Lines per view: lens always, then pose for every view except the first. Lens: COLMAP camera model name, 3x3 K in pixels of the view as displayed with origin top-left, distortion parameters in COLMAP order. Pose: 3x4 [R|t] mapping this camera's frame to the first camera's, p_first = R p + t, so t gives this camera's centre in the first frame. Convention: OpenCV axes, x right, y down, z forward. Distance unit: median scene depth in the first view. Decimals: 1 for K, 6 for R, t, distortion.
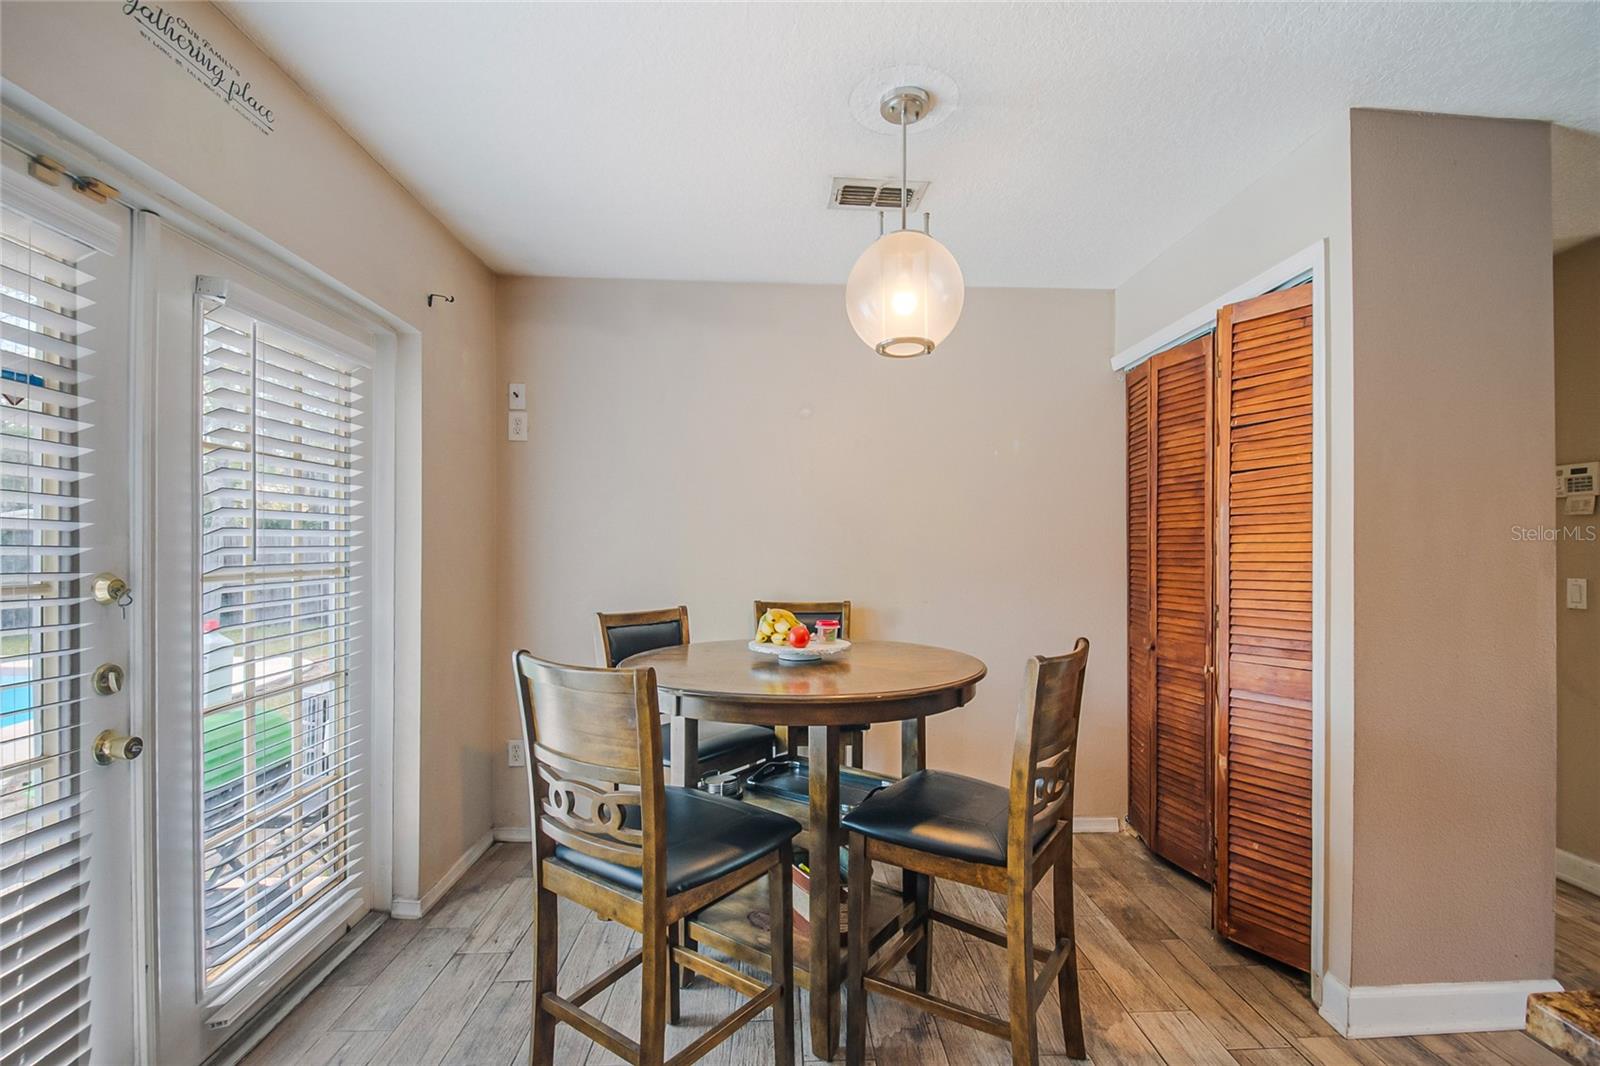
lens RADIAL K [[700.9, 0, 805.9], [0, 700.9, 548.1], [0, 0, 1]] dist [0.017237, -0.022695]
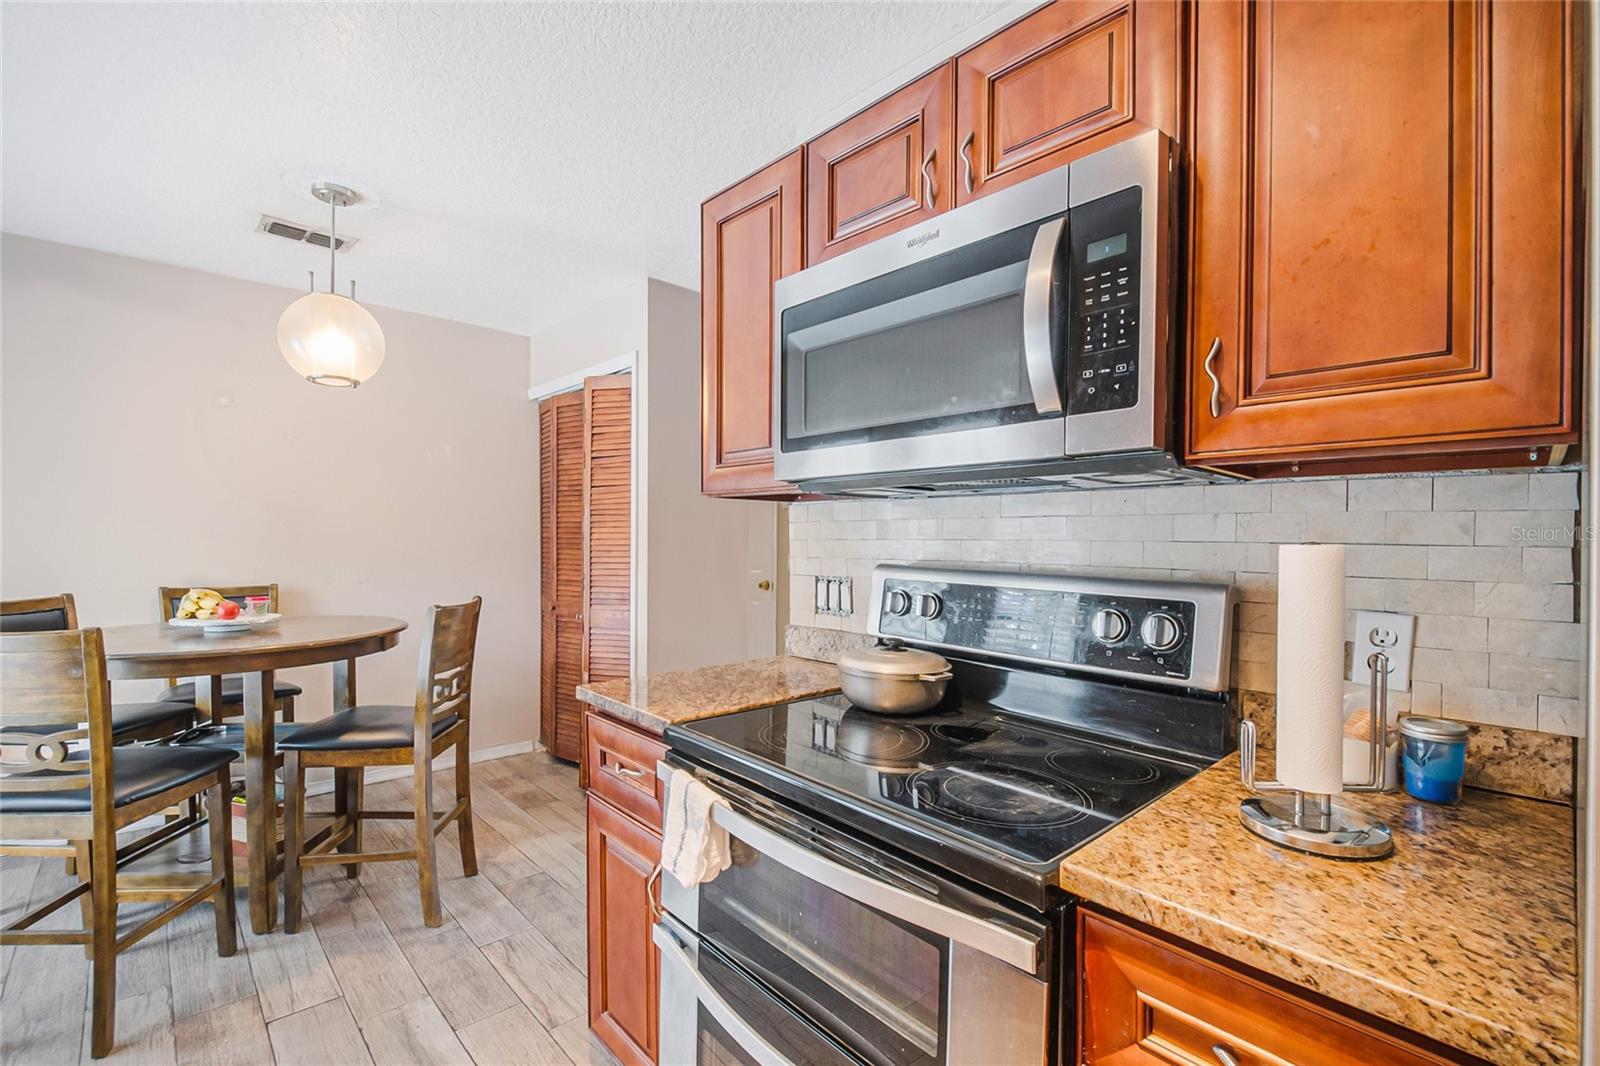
lens RADIAL K [[700.9, 0, 805.9], [0, 700.9, 548.1], [0, 0, 1]] dist [0.017237, -0.022695]
pose [[0.753288, -0.006204, 0.657661, -0.053584], [-0.004982, 0.999873, 0.015139, 0.000488], [-0.657672, -0.014681, 0.753162, -0.514974]]
